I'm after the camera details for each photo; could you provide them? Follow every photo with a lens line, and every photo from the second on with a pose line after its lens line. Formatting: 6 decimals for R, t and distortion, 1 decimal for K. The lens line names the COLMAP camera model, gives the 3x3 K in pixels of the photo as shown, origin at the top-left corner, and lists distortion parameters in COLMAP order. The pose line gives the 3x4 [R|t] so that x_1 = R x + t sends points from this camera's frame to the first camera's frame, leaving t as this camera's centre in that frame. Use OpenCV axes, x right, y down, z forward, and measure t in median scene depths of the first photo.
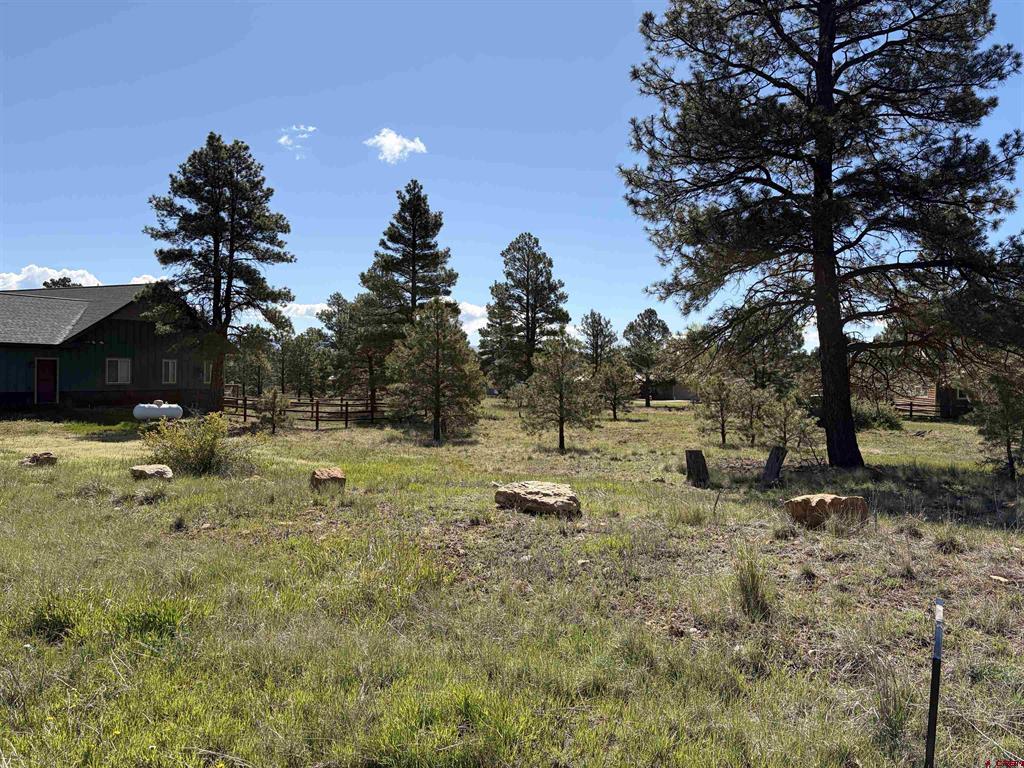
lens RADIAL K [[770.2, 0, 519.9], [0, 770.2, 386.7], [0, 0, 1]] dist [0.050189, -0.046807]
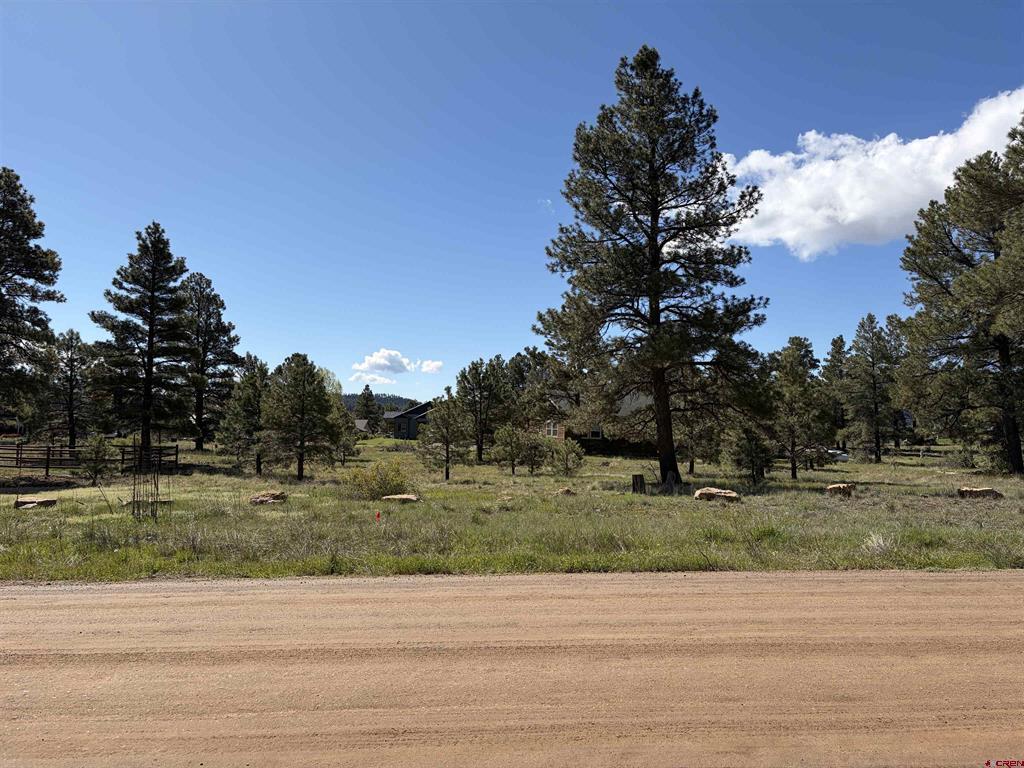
lens RADIAL K [[770.2, 0, 515.9], [0, 770.2, 386.9], [0, 0, 1]] dist [0.050189, -0.046807]
pose [[0.850950, 0.026419, 0.524582, -0.349333], [-0.000092, 0.998742, -0.050148, -0.009364], [-0.525247, 0.042625, 0.849882, -0.110049]]
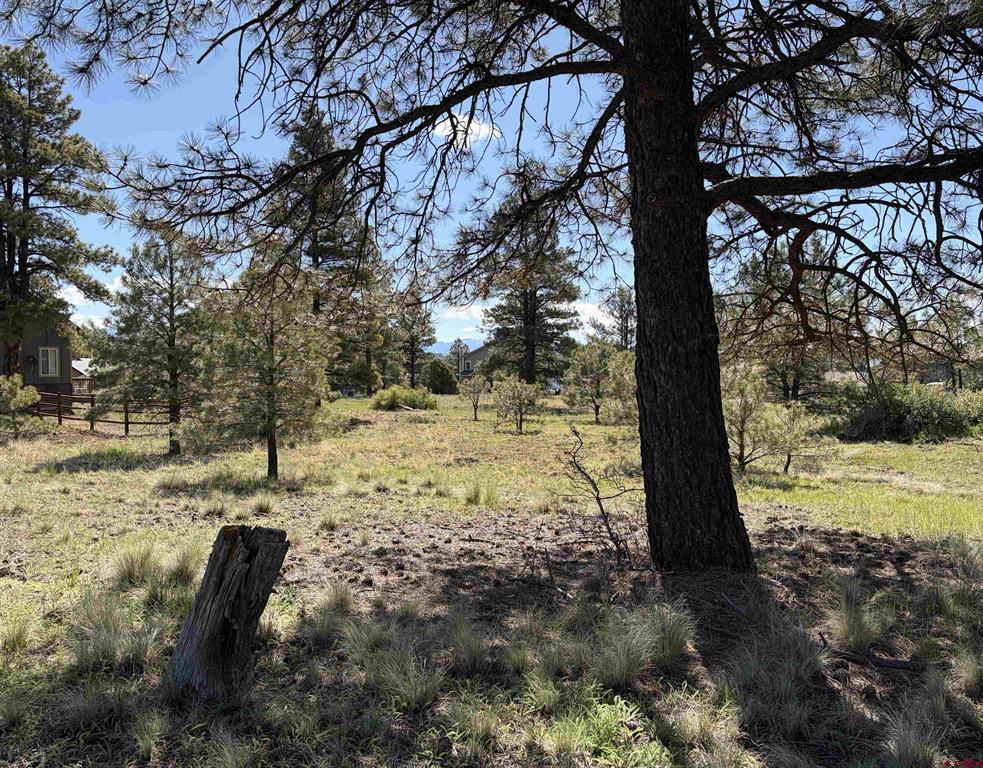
lens RADIAL K [[764.5, 0, 474.5], [0, 764.5, 408.1], [0, 0, 1]] dist [0.010647, 0.005668]
pose [[0.981133, -0.000297, -0.193336, 0.196432], [0.005315, 0.999662, 0.025437, 0.014037], [0.193263, -0.025985, 0.980803, 0.342956]]
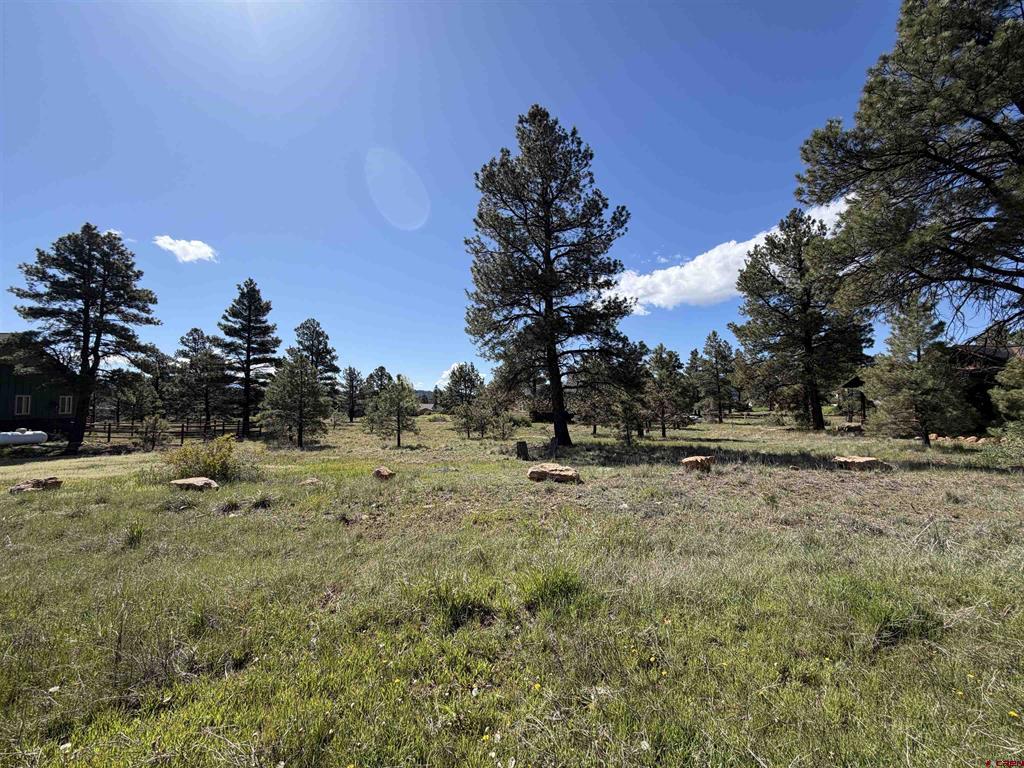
lens RADIAL K [[407.1, 0, 513.6], [0, 407.1, 386.3], [0, 0, 1]] dist [0.002263, -0.000295]
pose [[0.864579, 0.007435, 0.502442, -0.120018], [0.019804, 0.998610, -0.048855, -0.001981], [-0.502107, 0.052189, 0.863230, 0.054480]]
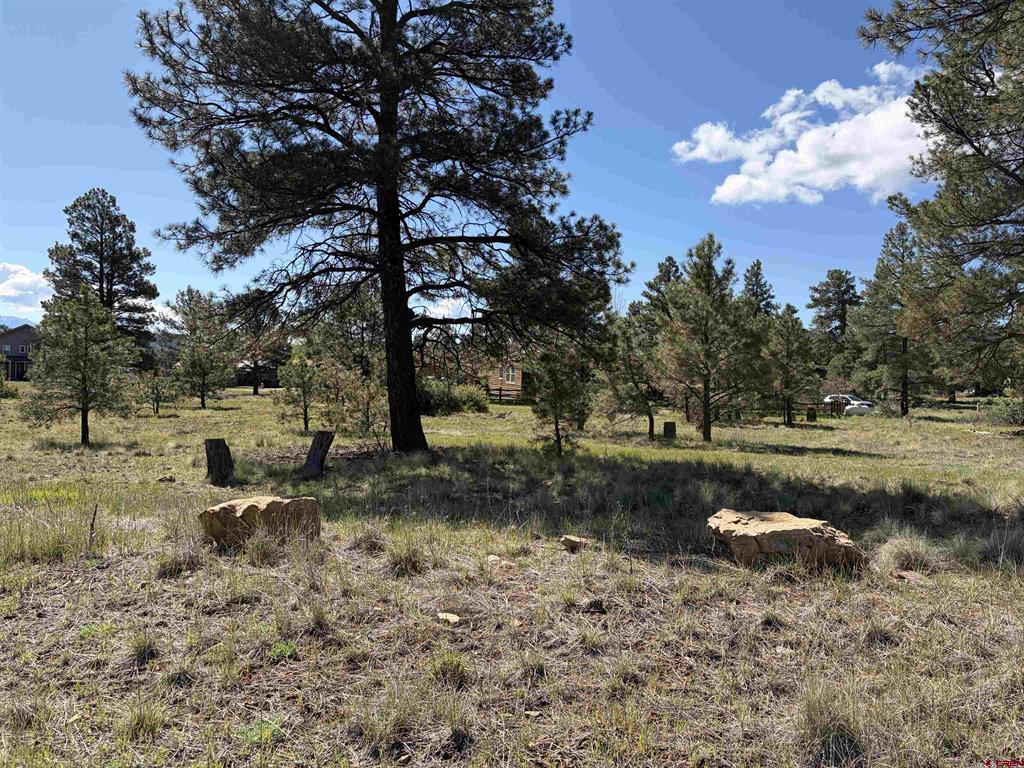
lens RADIAL K [[770.2, 0, 519.1], [0, 770.2, 388.3], [0, 0, 1]] dist [0.050189, -0.046807]
pose [[0.889402, -0.001966, 0.457122, 0.057062], [-0.005668, 0.999866, 0.015328, 0.006704], [-0.457091, -0.016223, 0.889272, 0.061373]]
